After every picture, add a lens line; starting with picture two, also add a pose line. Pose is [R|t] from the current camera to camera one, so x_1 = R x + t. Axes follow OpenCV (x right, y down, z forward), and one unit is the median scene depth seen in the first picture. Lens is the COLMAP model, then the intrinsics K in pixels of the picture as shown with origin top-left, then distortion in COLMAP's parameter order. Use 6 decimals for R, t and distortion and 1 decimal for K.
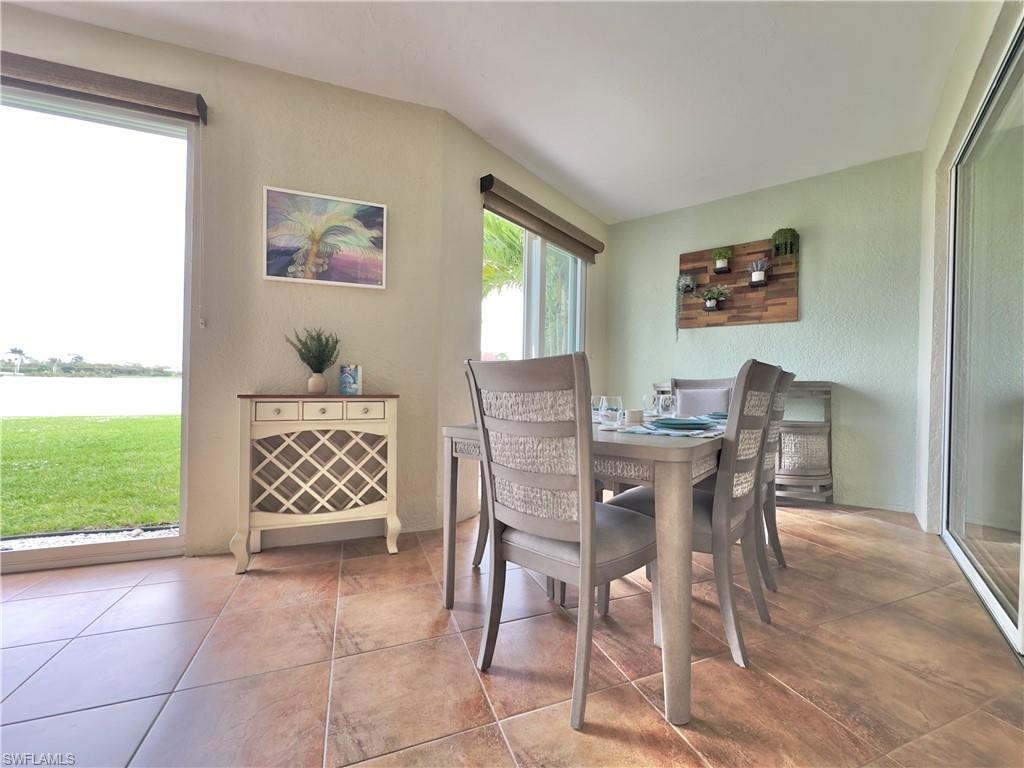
lens RADIAL K [[407.6, 0, 513.7], [0, 407.6, 383.1], [0, 0, 1]] dist [-0.001295, 0.000392]
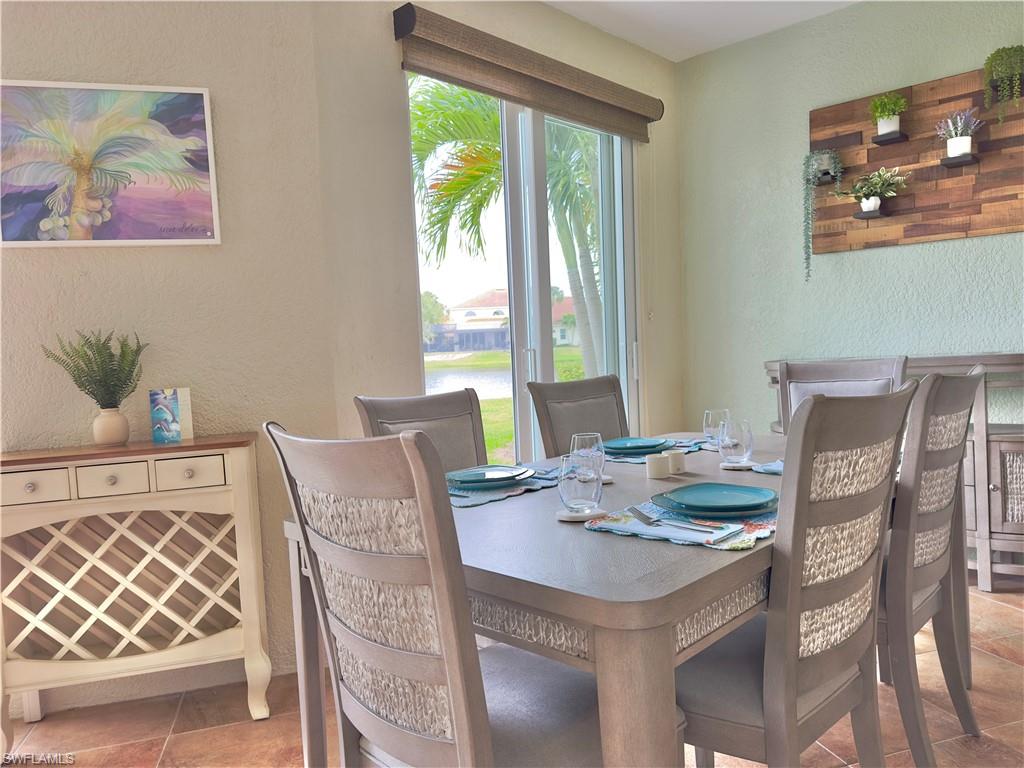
lens RADIAL K [[716.9, 0, 519.0], [0, 716.9, 385.2], [0, 0, 1]] dist [0.022315, -0.019764]
pose [[0.994793, -0.057511, -0.084142, 0.169022], [0.062745, 0.996168, 0.060938, -0.081668], [0.080315, -0.065900, 0.994589, 0.058170]]
